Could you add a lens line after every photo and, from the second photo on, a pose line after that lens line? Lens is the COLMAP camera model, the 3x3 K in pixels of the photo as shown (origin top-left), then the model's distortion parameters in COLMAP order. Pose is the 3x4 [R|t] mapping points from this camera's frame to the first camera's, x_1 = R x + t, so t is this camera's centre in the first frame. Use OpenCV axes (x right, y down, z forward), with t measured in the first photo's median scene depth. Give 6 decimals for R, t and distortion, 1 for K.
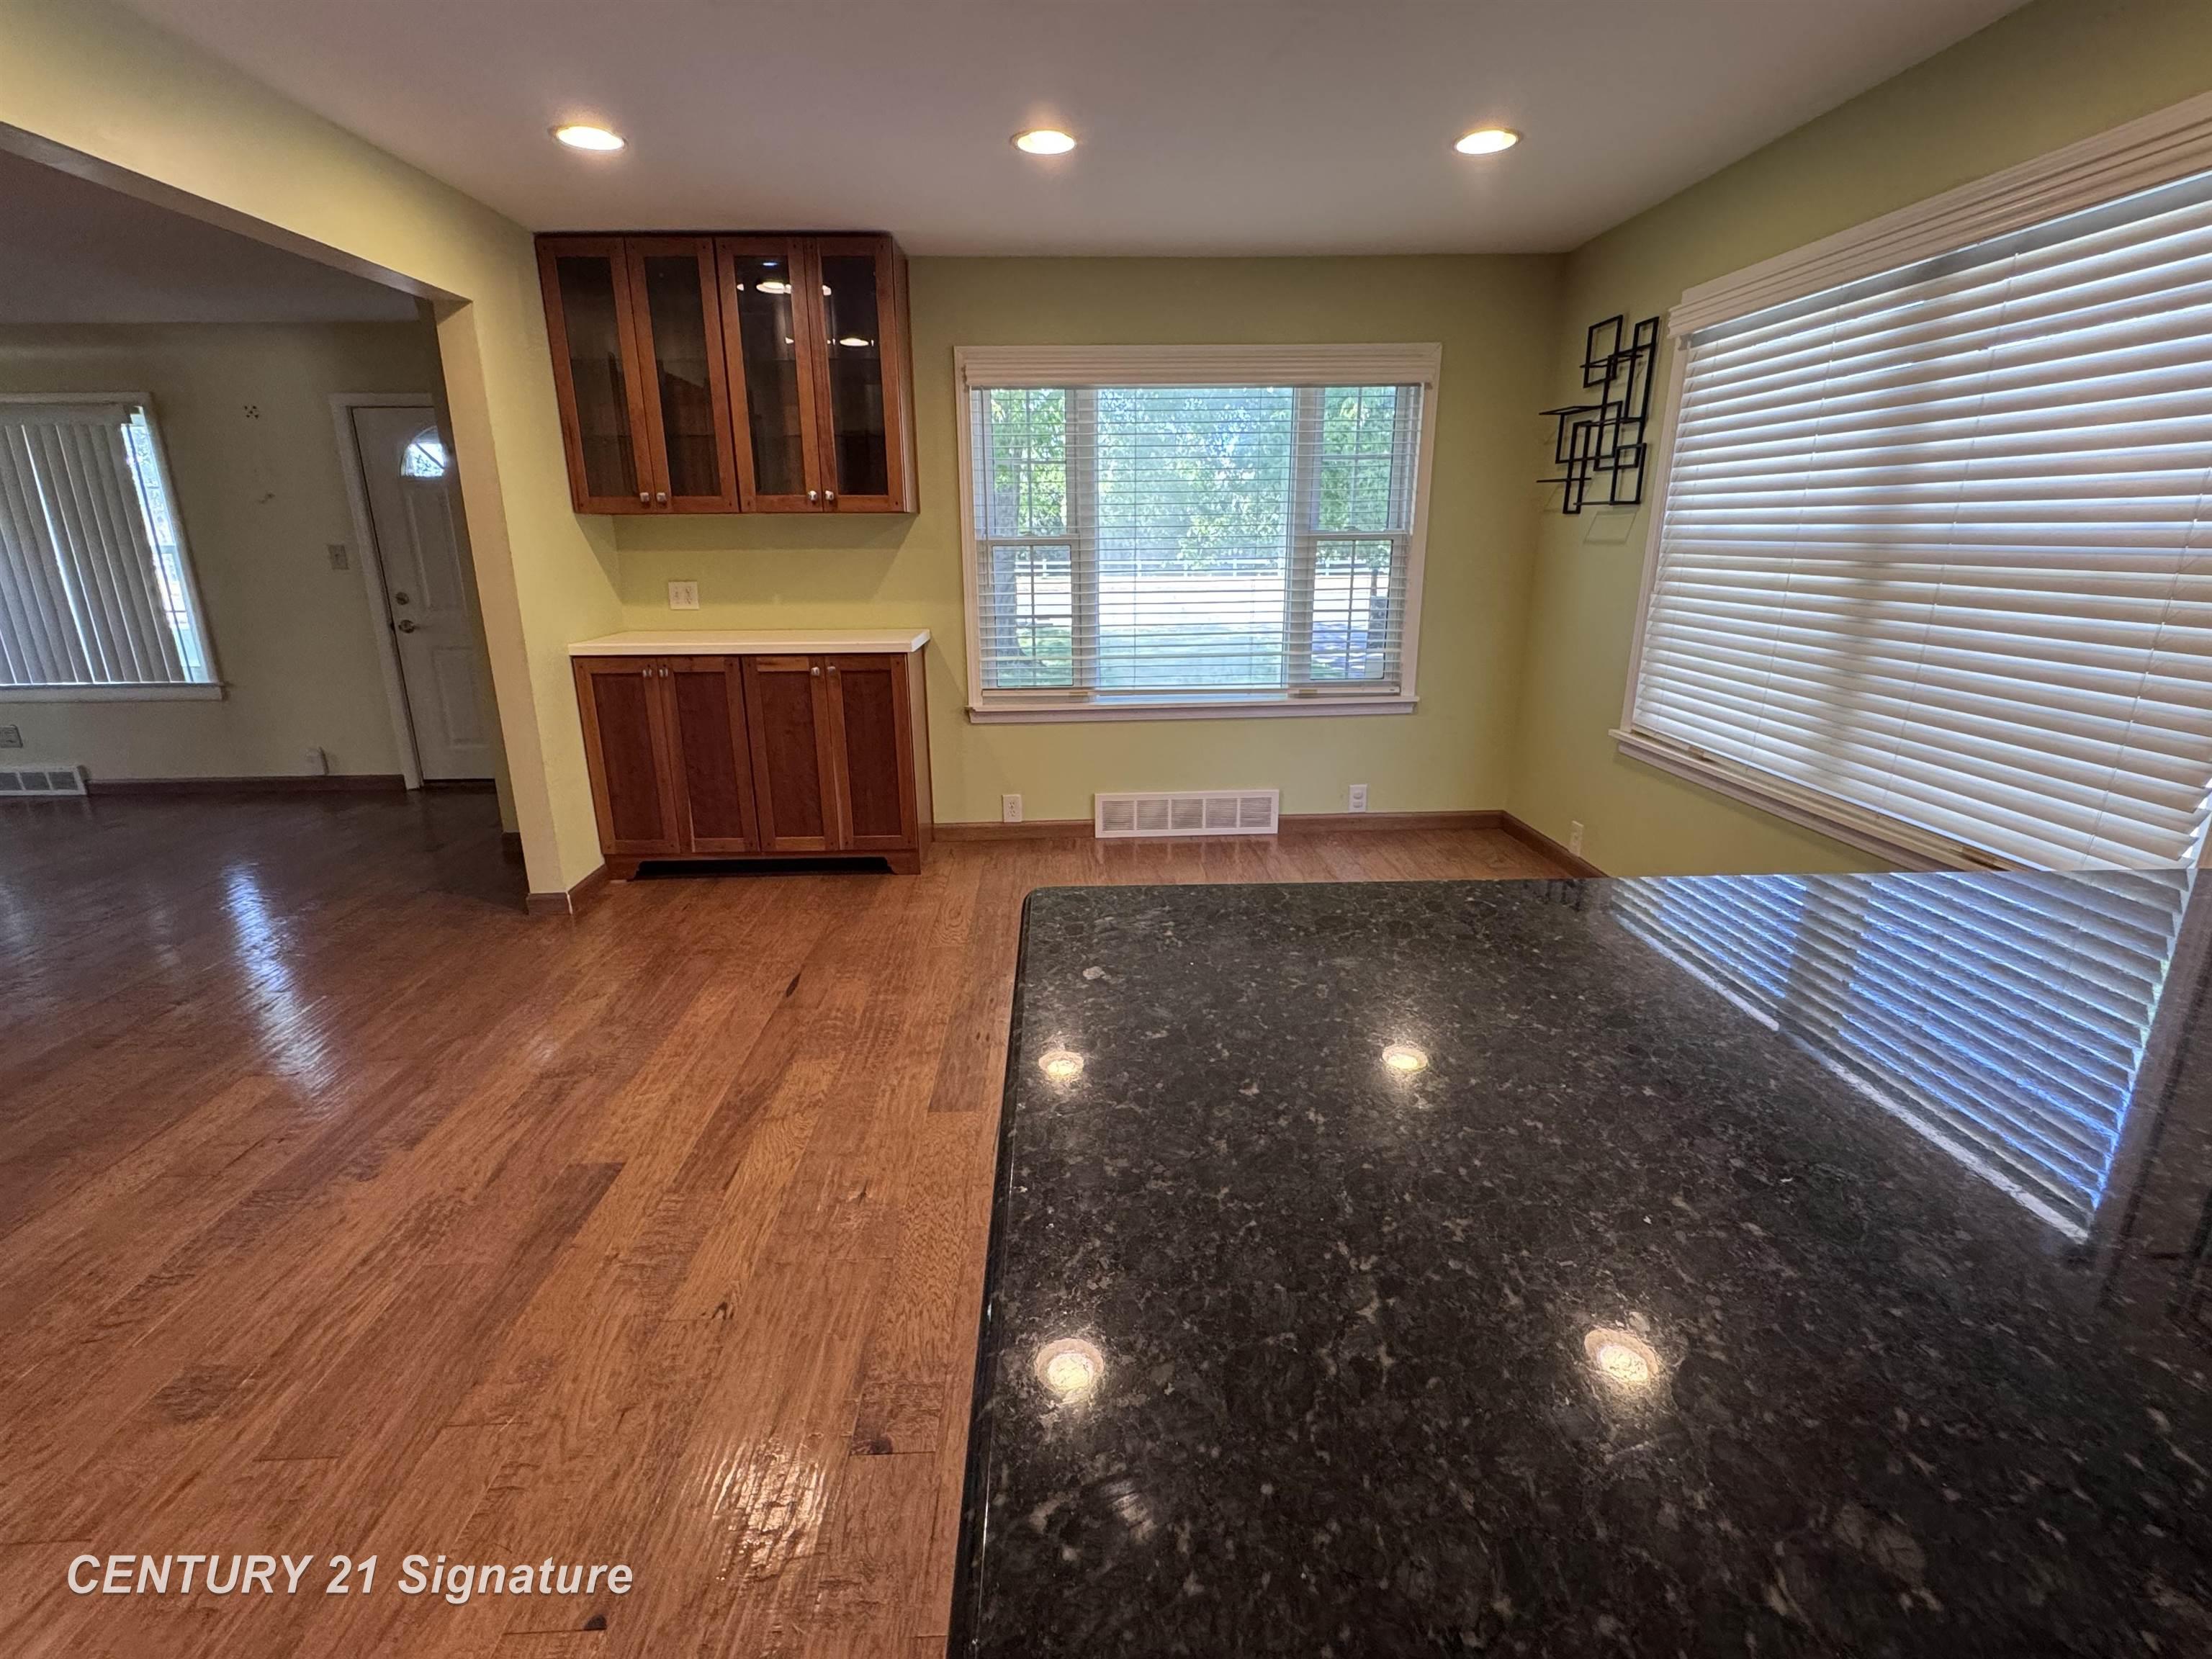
lens RADIAL K [[1016.4, 0, 1100.6], [0, 1016.4, 832.9], [0, 0, 1]] dist [-0.002057, -0.001146]
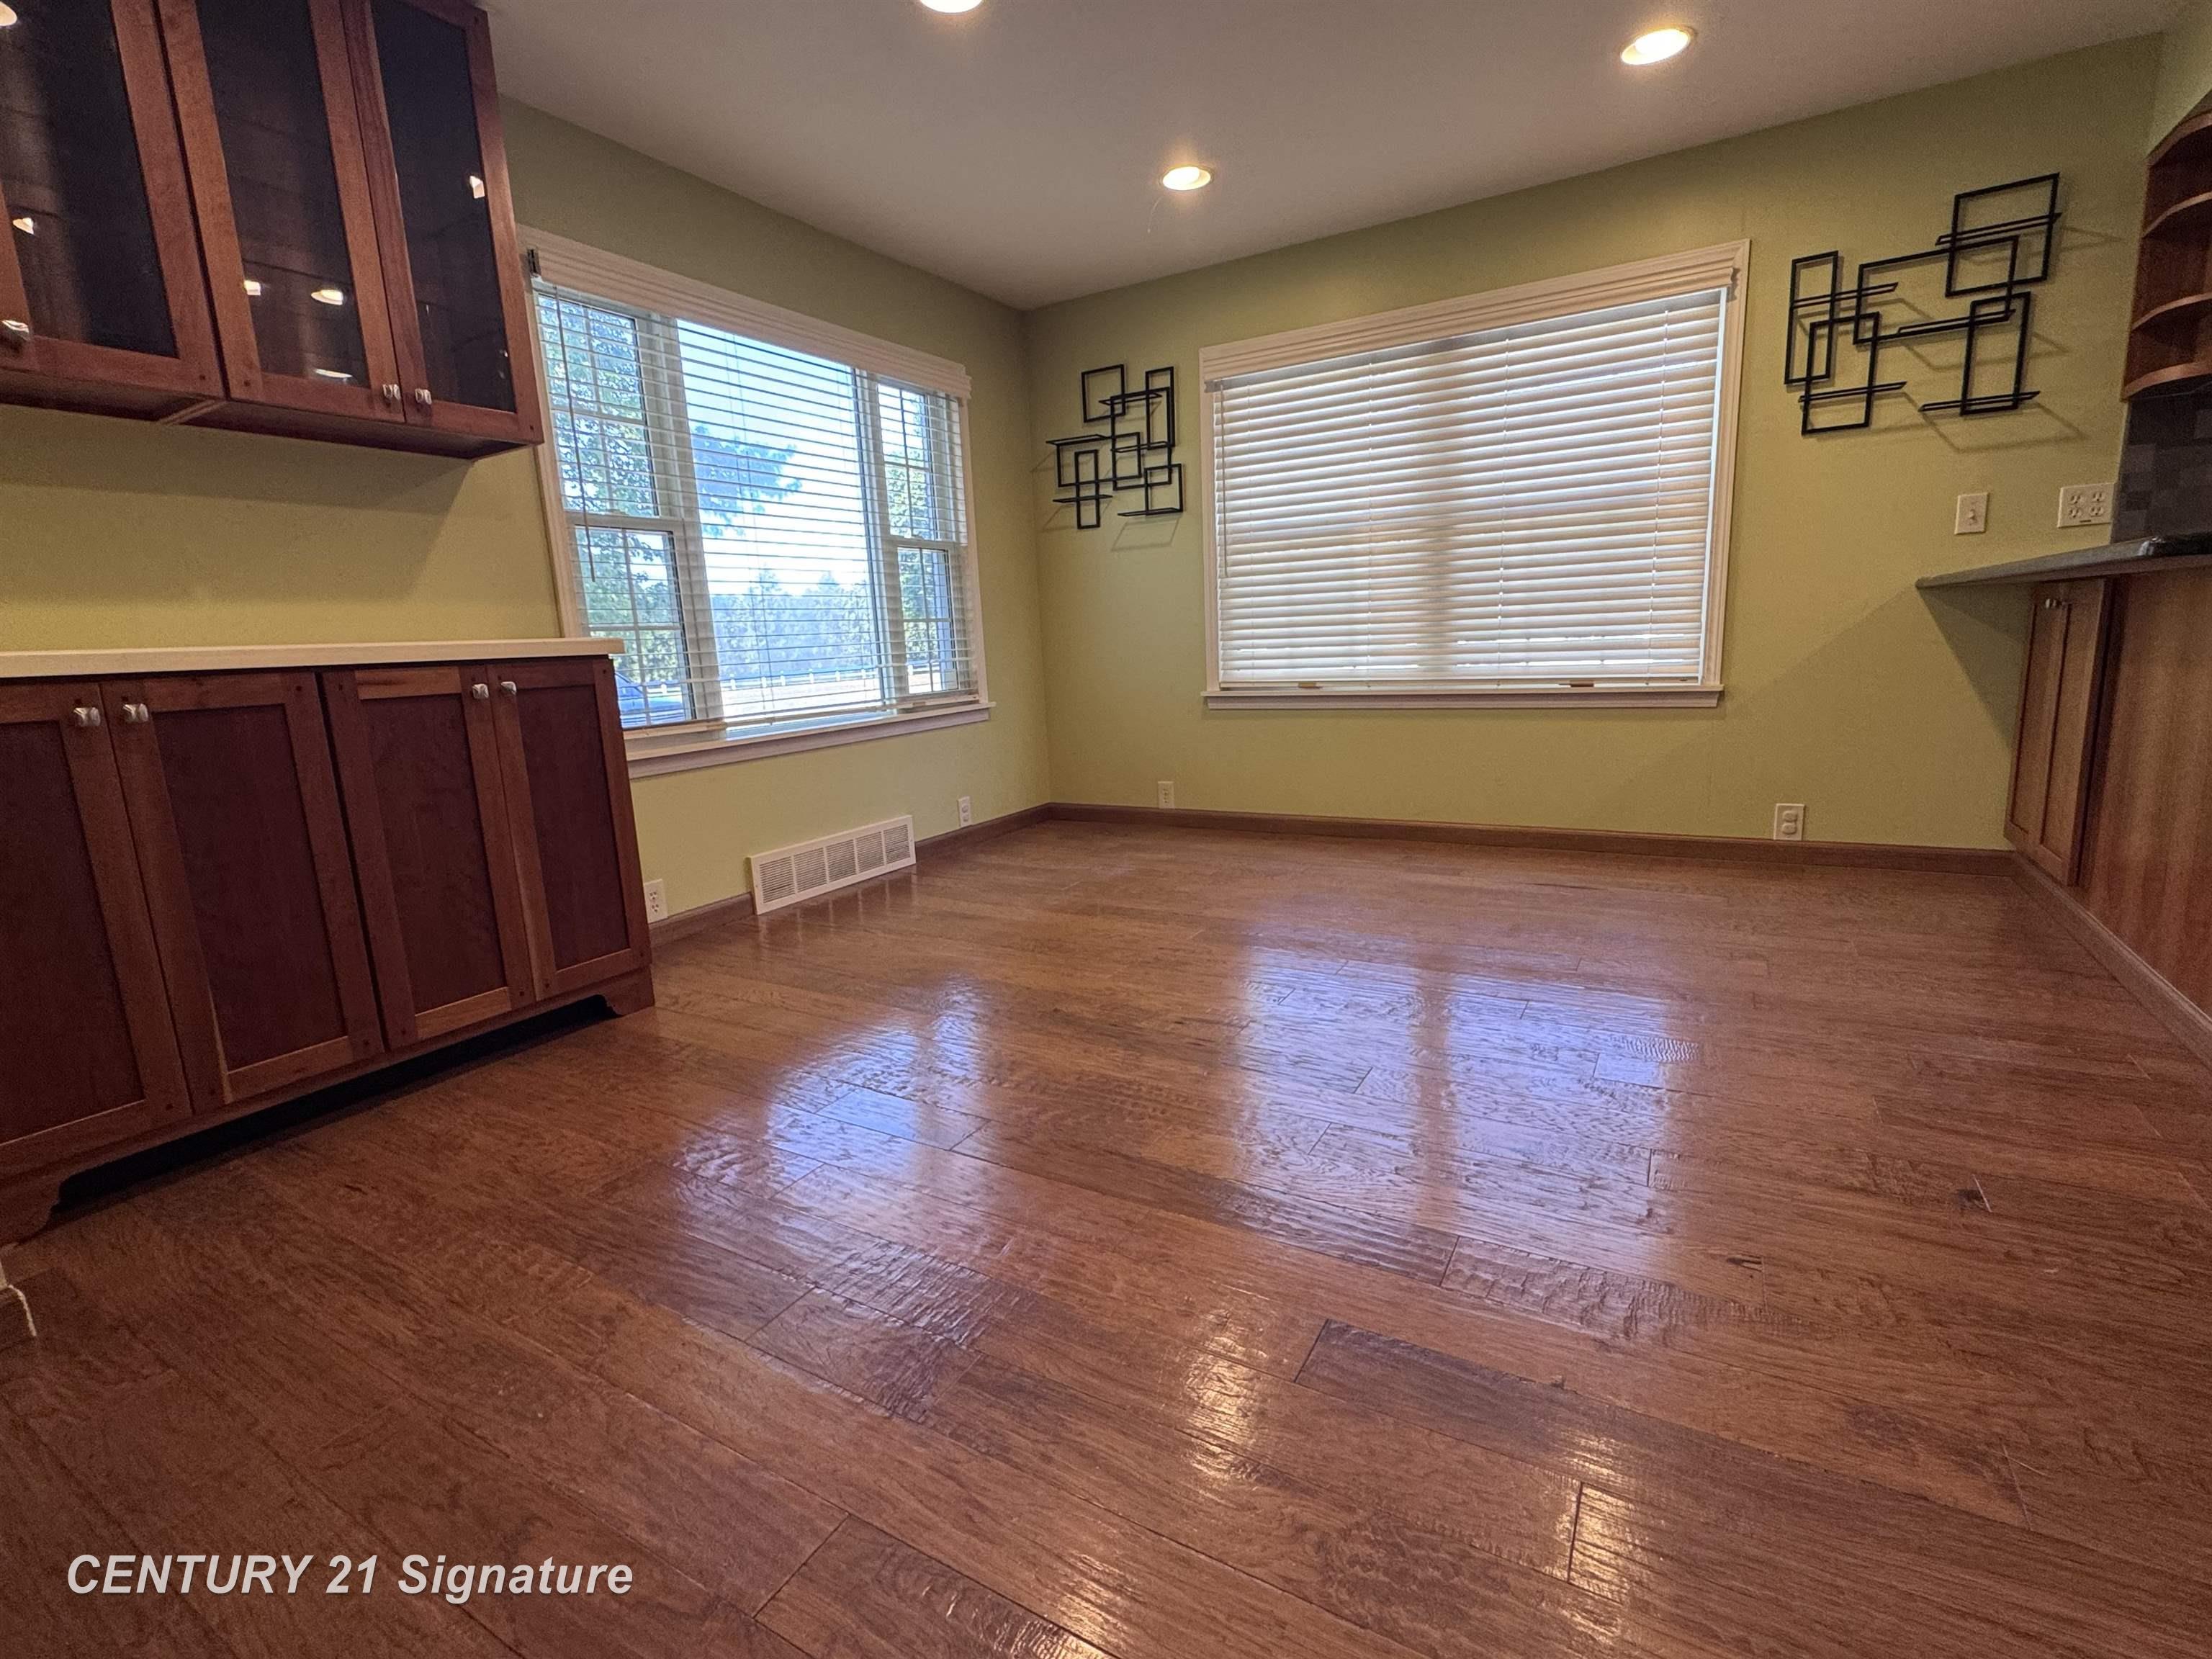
lens RADIAL K [[1016.4, 0, 1113.3], [0, 1016.4, 828.3], [0, 0, 1]] dist [-0.002057, -0.001146]
pose [[0.535212, -0.172851, 0.826844, -0.566119], [0.280326, 0.959713, 0.019174, 0.002969], [-0.796847, 0.221524, 0.562105, 0.410533]]
